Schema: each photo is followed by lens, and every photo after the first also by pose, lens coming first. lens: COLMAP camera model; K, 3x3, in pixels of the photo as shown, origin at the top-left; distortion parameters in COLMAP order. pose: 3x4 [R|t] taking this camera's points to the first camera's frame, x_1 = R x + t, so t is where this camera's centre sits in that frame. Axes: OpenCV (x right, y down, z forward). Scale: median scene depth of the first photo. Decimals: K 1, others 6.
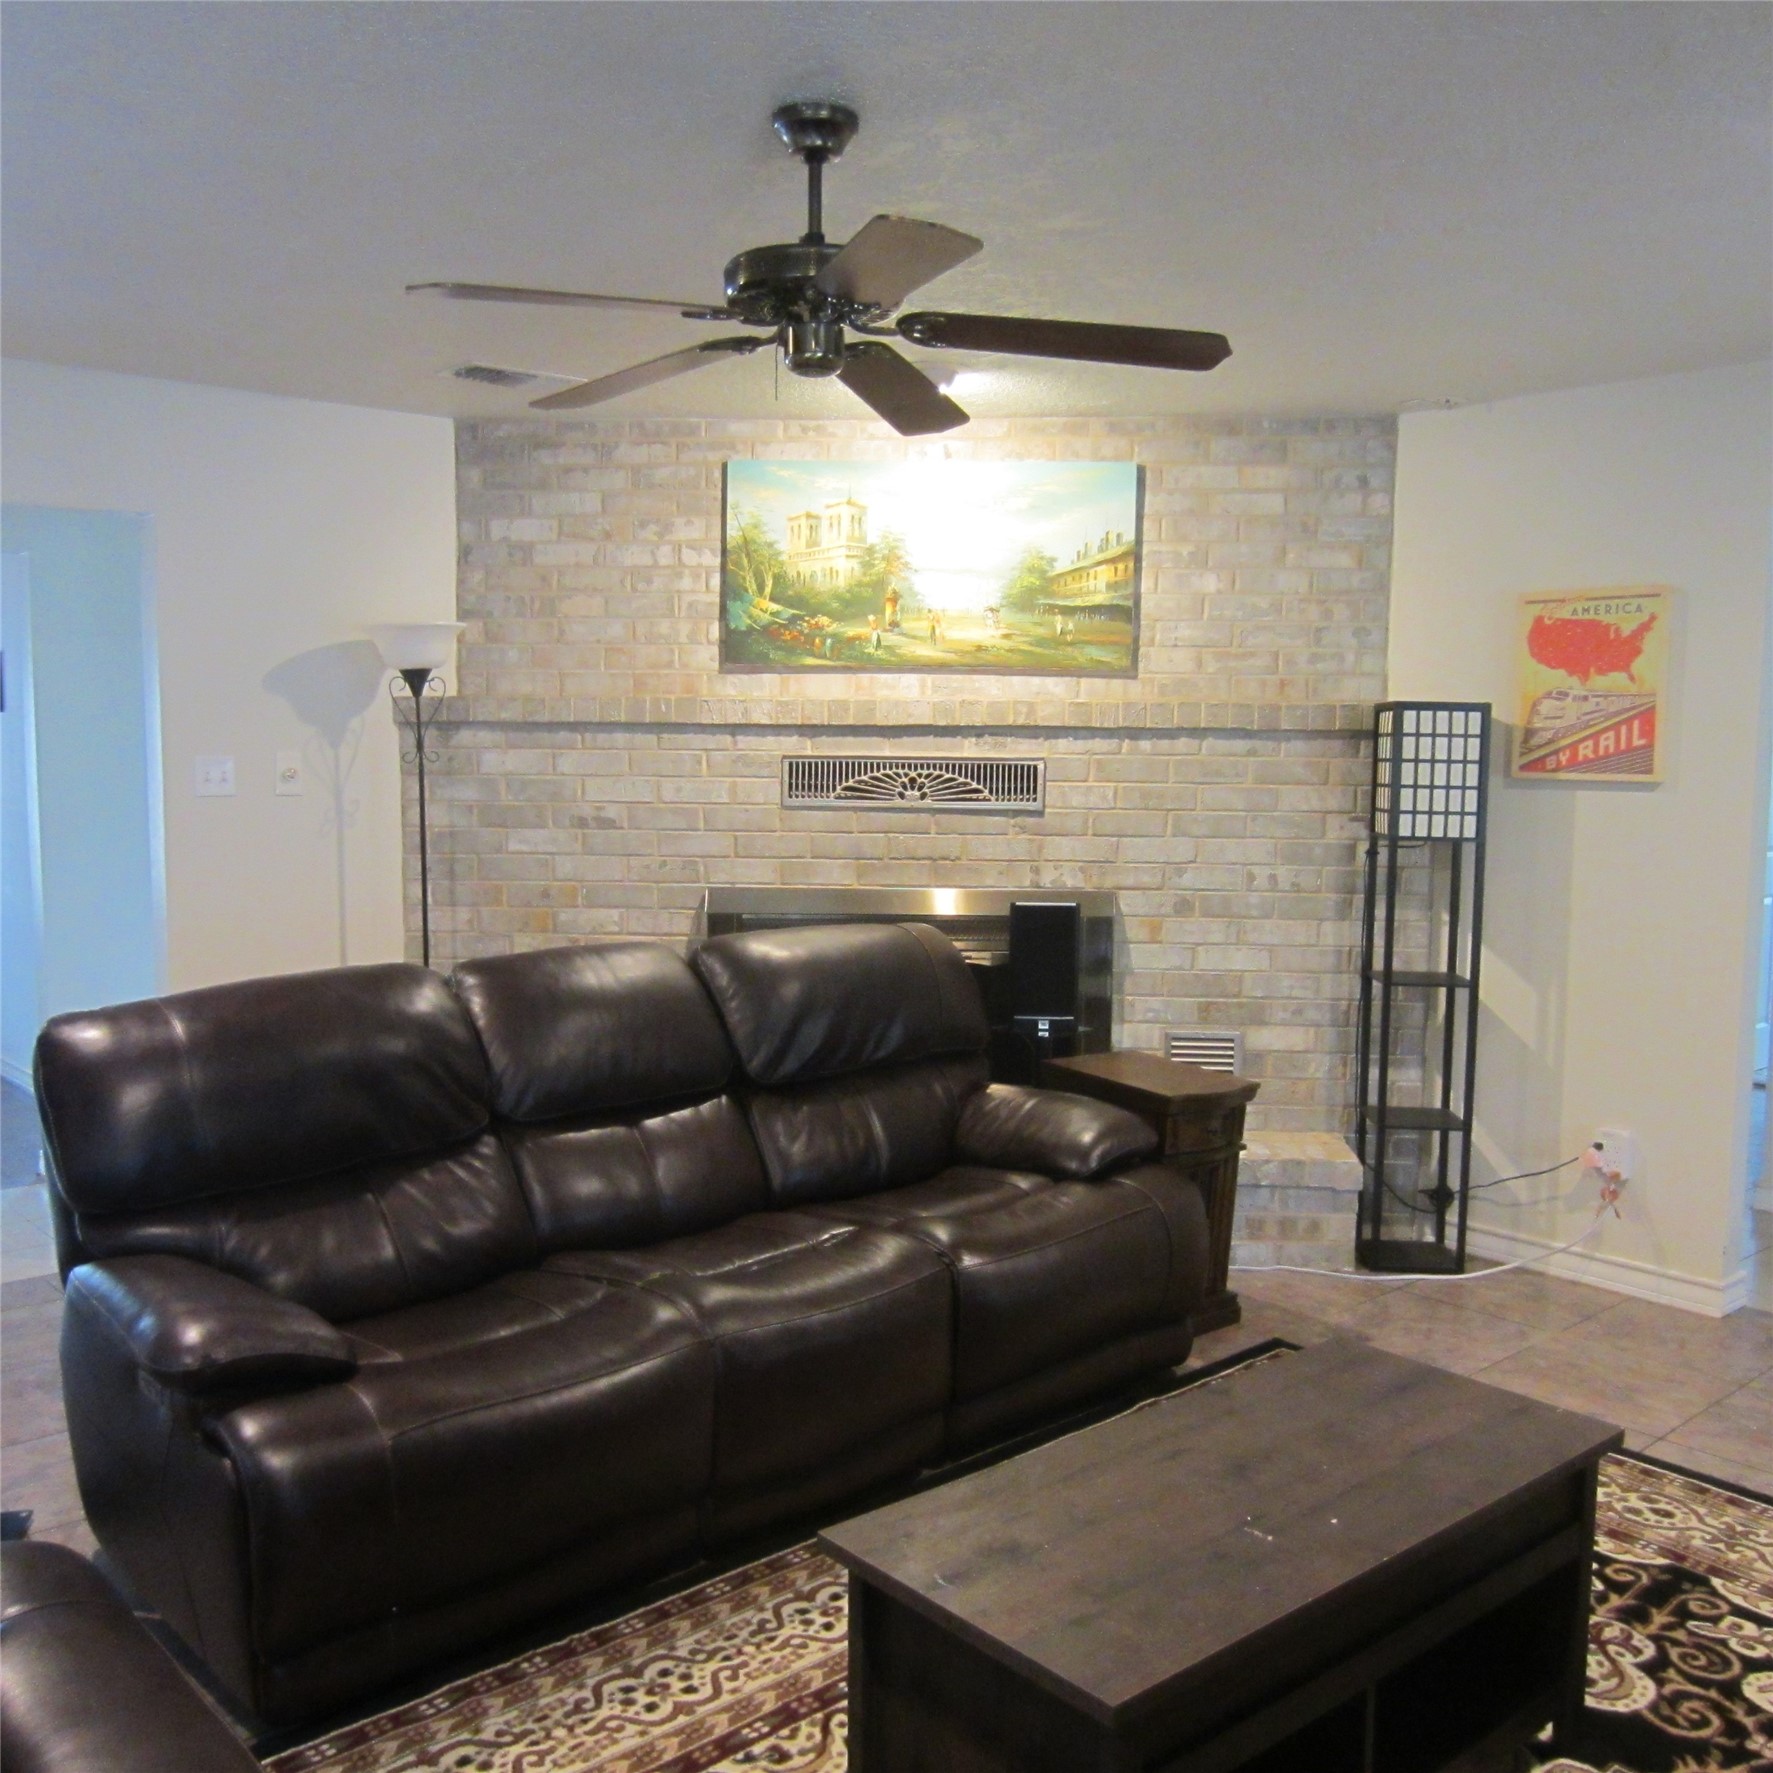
lens RADIAL K [[1630.0, 0, 892.7], [0, 1630.0, 886.0], [0, 0, 1]] dist [-0.064653, 0.025399]
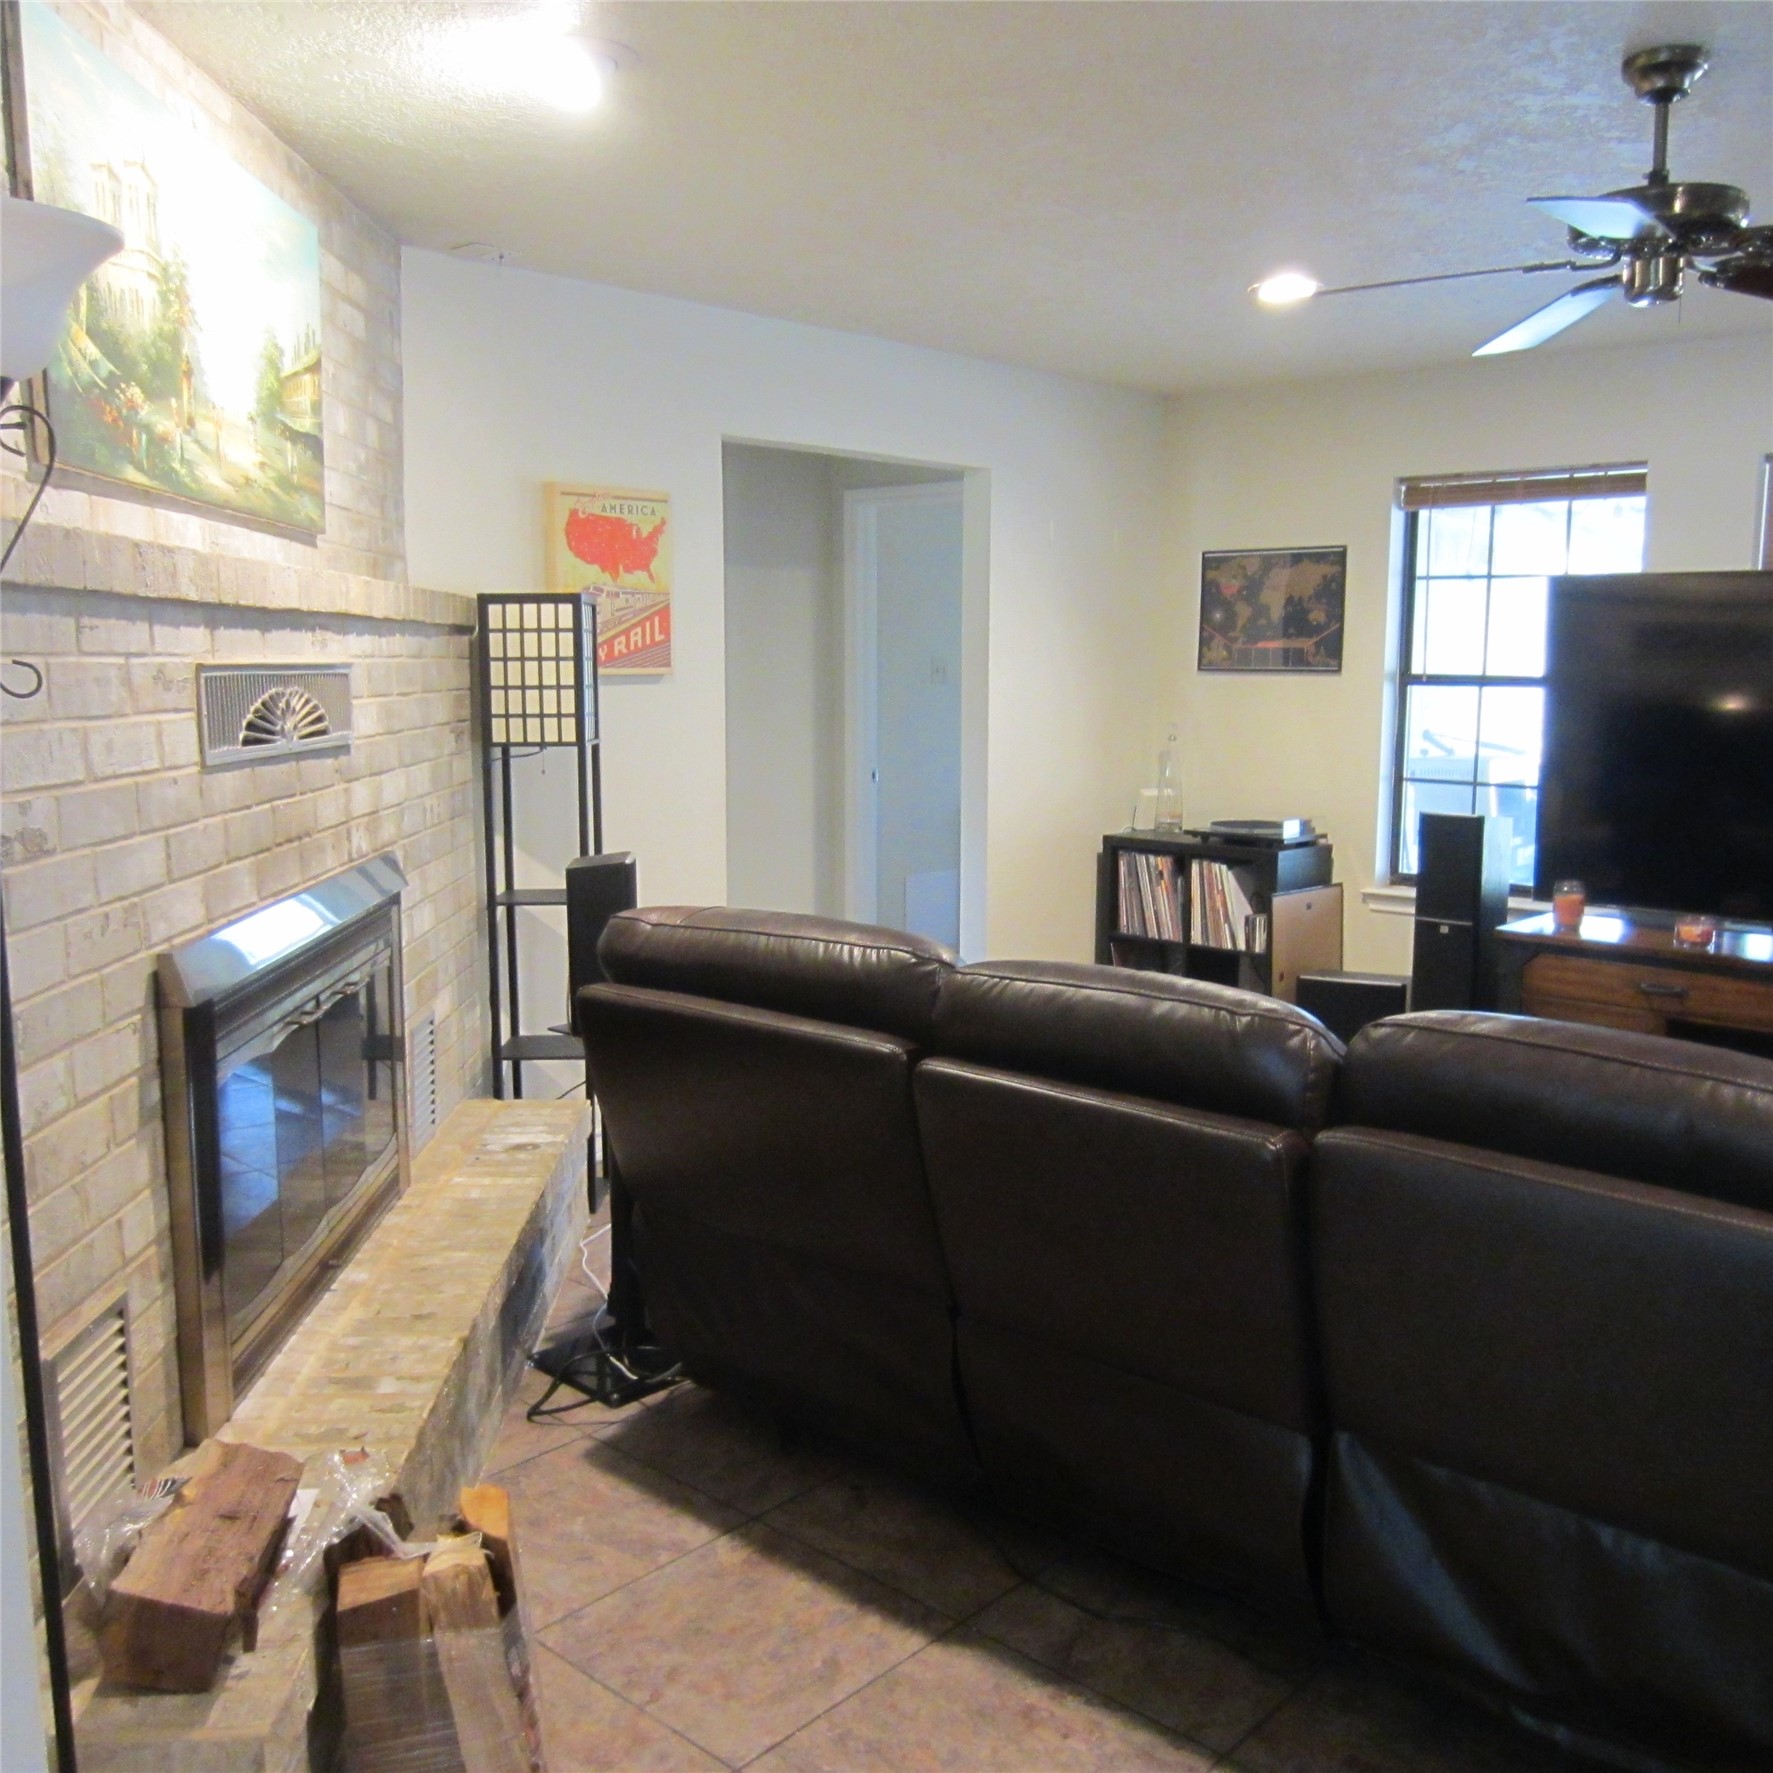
lens RADIAL K [[1630.0, 0, 892.7], [0, 1630.0, 886.0], [0, 0, 1]] dist [-0.064653, 0.025399]
pose [[-0.076108, -0.148457, 0.985986, -0.631967], [0.086457, 0.984147, 0.154853, -0.078940], [-0.993344, 0.097031, -0.062066, 0.907698]]
